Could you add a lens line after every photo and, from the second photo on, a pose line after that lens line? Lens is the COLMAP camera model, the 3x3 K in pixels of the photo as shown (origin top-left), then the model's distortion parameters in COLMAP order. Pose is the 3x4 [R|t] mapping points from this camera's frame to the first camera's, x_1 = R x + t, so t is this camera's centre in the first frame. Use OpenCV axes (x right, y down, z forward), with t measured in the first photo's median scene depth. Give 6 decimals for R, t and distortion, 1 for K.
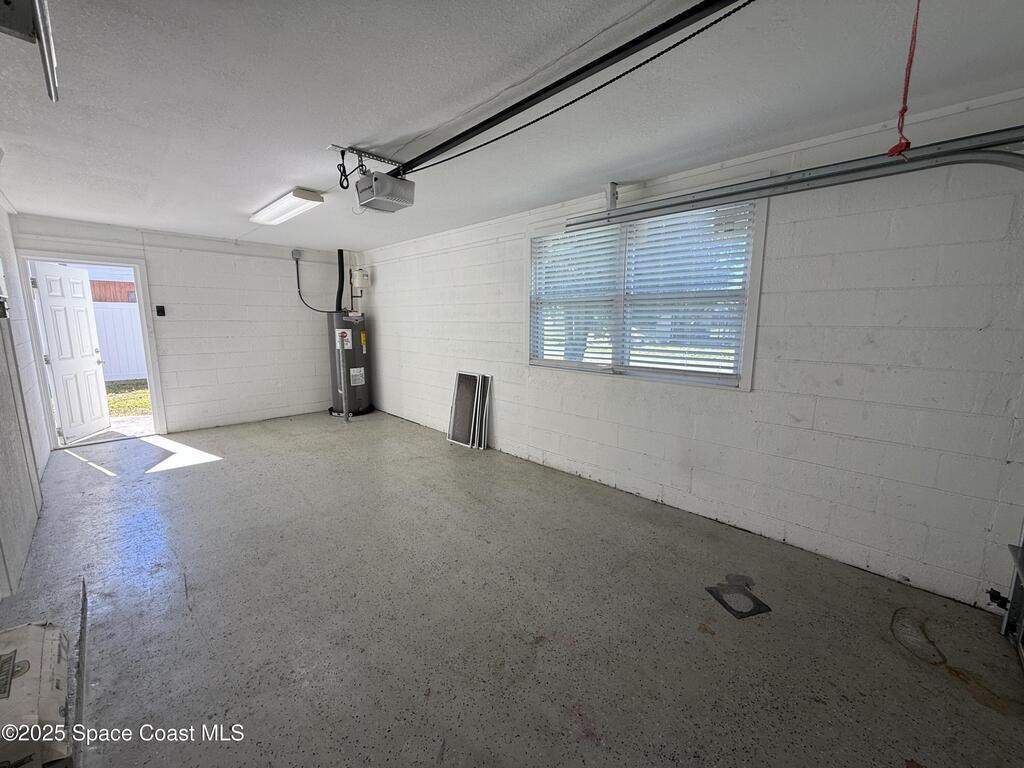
lens RADIAL K [[408.4, 0, 510.5], [0, 408.4, 383.5], [0, 0, 1]] dist [0.001873, 0.000025]
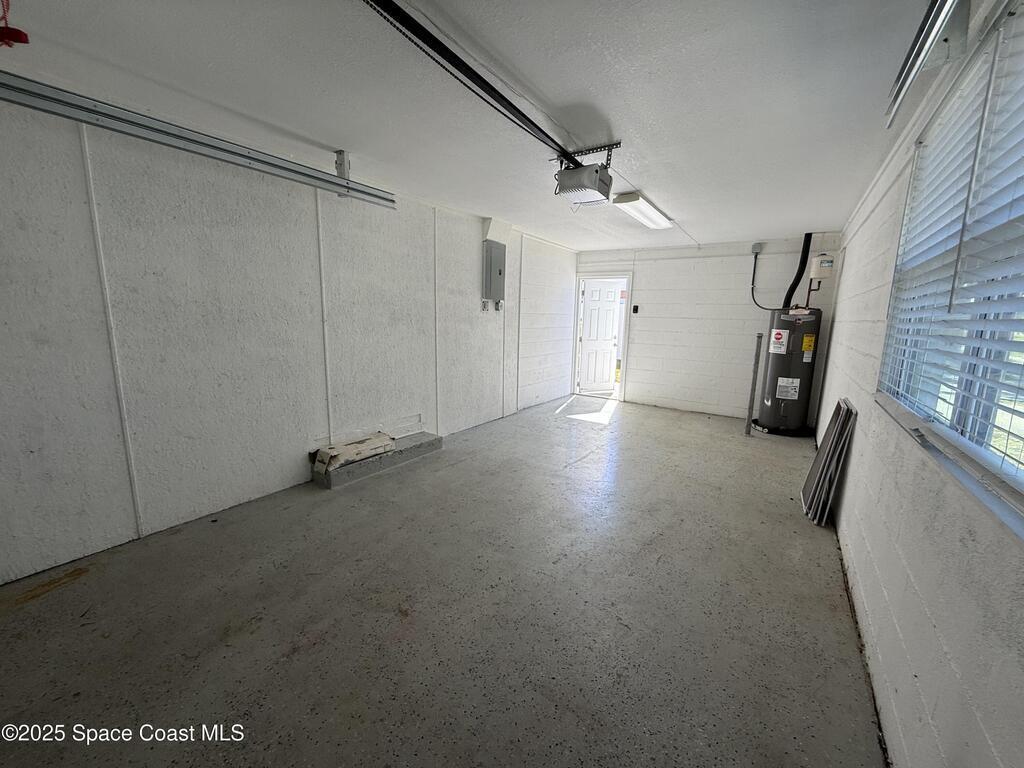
lens RADIAL K [[408.4, 0, 510.5], [0, 408.4, 383.5], [0, 0, 1]] dist [0.001873, 0.000025]
pose [[0.191289, 0.164772, -0.967605, 0.418026], [-0.176791, 0.975470, 0.131161, -0.048734], [0.965481, 0.145974, 0.215727, 0.389411]]
